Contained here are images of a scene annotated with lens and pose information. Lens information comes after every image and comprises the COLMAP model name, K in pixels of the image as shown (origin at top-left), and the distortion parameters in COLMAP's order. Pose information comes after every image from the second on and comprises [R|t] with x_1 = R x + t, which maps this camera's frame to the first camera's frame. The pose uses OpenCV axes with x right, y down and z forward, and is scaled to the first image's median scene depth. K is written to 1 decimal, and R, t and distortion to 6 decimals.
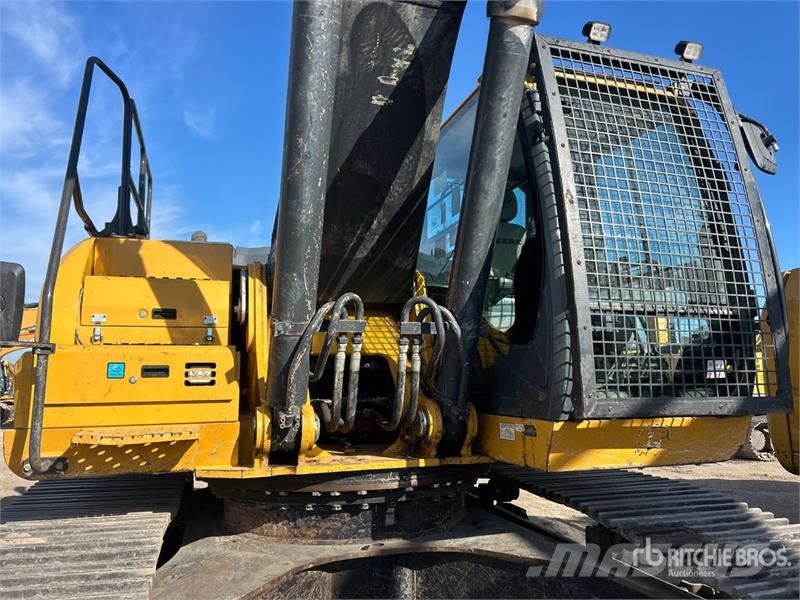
lens RADIAL K [[602.3, 0, 398.3], [0, 602.3, 298.5], [0, 0, 1]] dist [0.059285, -0.065250]
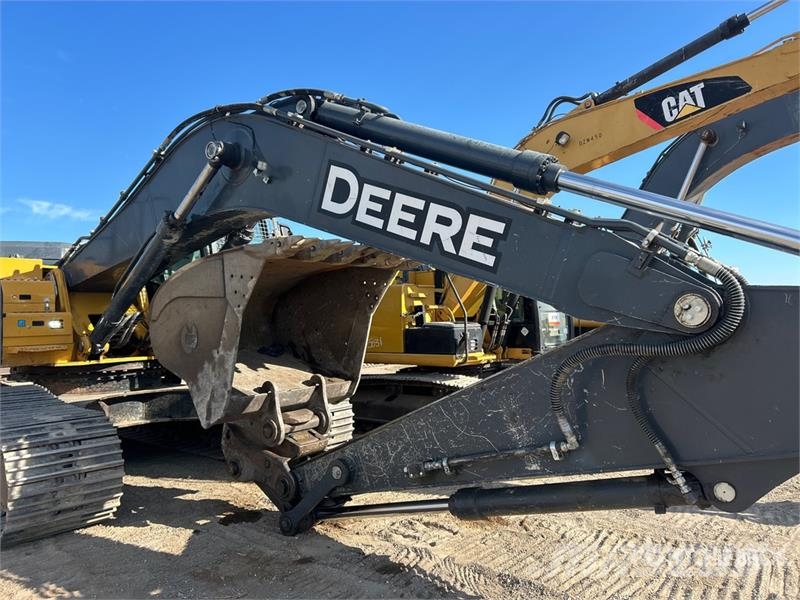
lens RADIAL K [[602.2, 0, 407.3], [0, 602.2, 294.9], [0, 0, 1]] dist [0.067990, -0.076877]
pose [[0.829723, 0.007780, 0.558121, -0.495976], [-0.059871, 0.995375, 0.075130, -0.241101], [-0.554955, -0.095753, 0.826351, -1.660061]]
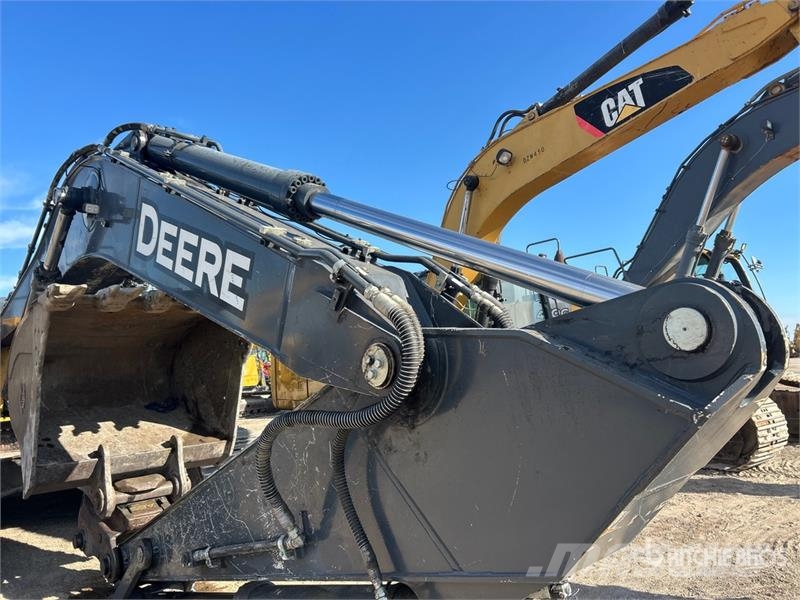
lens RADIAL K [[604.2, 0, 404.0], [0, 604.2, 294.3], [0, 0, 1]] dist [0.051079, -0.059539]
pose [[0.912212, 0.003310, 0.409706, 0.237009], [-0.012914, 0.999703, 0.020676, -0.272265], [-0.409516, -0.024151, 0.911983, -1.781638]]
